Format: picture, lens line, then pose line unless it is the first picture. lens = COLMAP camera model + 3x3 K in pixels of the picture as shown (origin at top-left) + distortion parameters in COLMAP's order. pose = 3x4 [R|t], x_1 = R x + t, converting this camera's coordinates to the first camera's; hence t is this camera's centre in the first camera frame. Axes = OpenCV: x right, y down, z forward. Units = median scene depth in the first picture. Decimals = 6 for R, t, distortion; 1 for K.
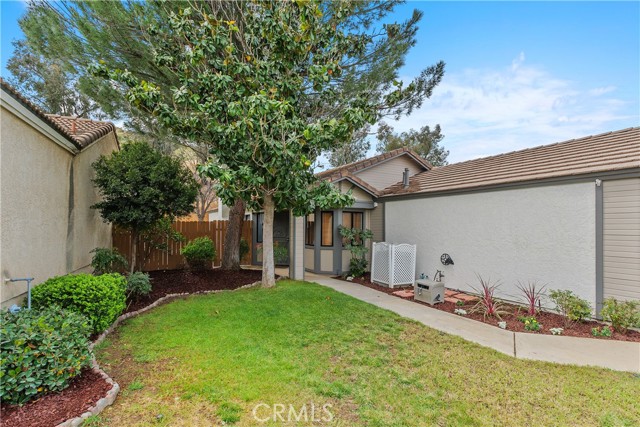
lens RADIAL K [[292.3, 0, 322.7], [0, 292.3, 217.1], [0, 0, 1]] dist [0.001570, 0.000313]
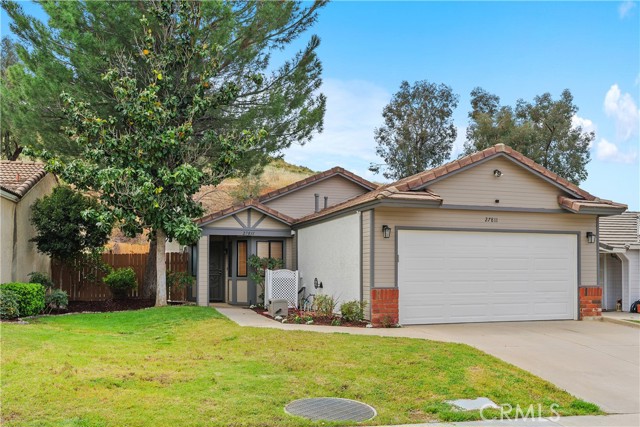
lens RADIAL K [[549.5, 0, 319.8], [0, 549.5, 241.4], [0, 0, 1]] dist [-0.000343, -0.000280]
pose [[0.974626, -0.019496, -0.222991, 0.813027], [0.013801, 0.999538, -0.027069, 0.043503], [0.223415, 0.023305, 0.974445, -0.873391]]
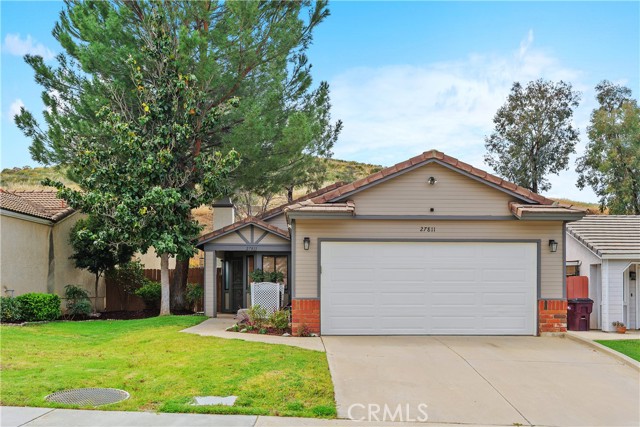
lens RADIAL K [[555.7, 0, 319.1], [0, 555.7, 266.6], [0, 0, 1]] dist [0.007966, 0.010415]
pose [[0.874384, -0.025149, -0.484583, 1.416350], [0.019018, 0.999665, -0.017565, 0.069961], [0.484862, 0.006143, 0.874569, -0.719986]]
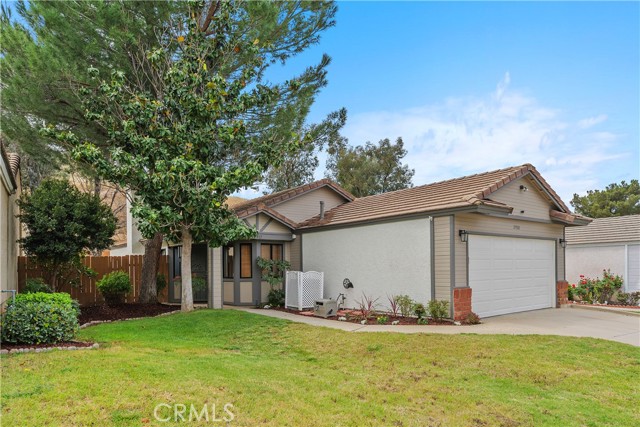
lens RADIAL K [[413.7, 0, 316.4], [0, 413.7, 253.9], [0, 0, 1]] dist [-0.001370, 0.000033]
pose [[0.992079, -0.015794, 0.124617, 0.094823], [0.016334, 0.999861, -0.003312, 0.029569], [-0.124548, 0.005321, 0.992199, -0.546764]]
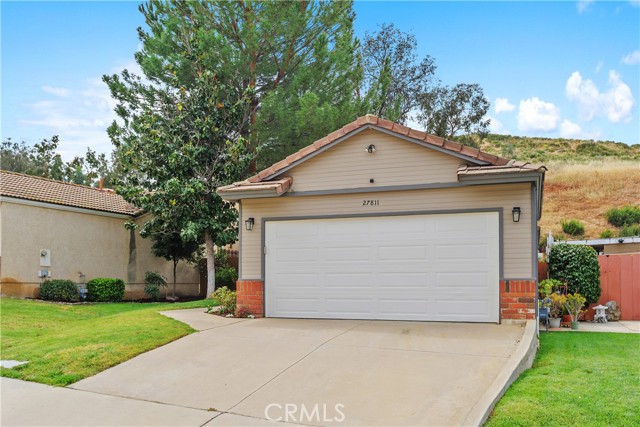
lens RADIAL K [[560.3, 0, 320.3], [0, 560.3, 255.9], [0, 0, 1]] dist [-0.011750, -0.006116]
pose [[0.621325, -0.042900, -0.782378, 1.944556], [0.029067, 0.999075, -0.031698, 0.118745], [0.783014, -0.003047, 0.621997, -0.207598]]
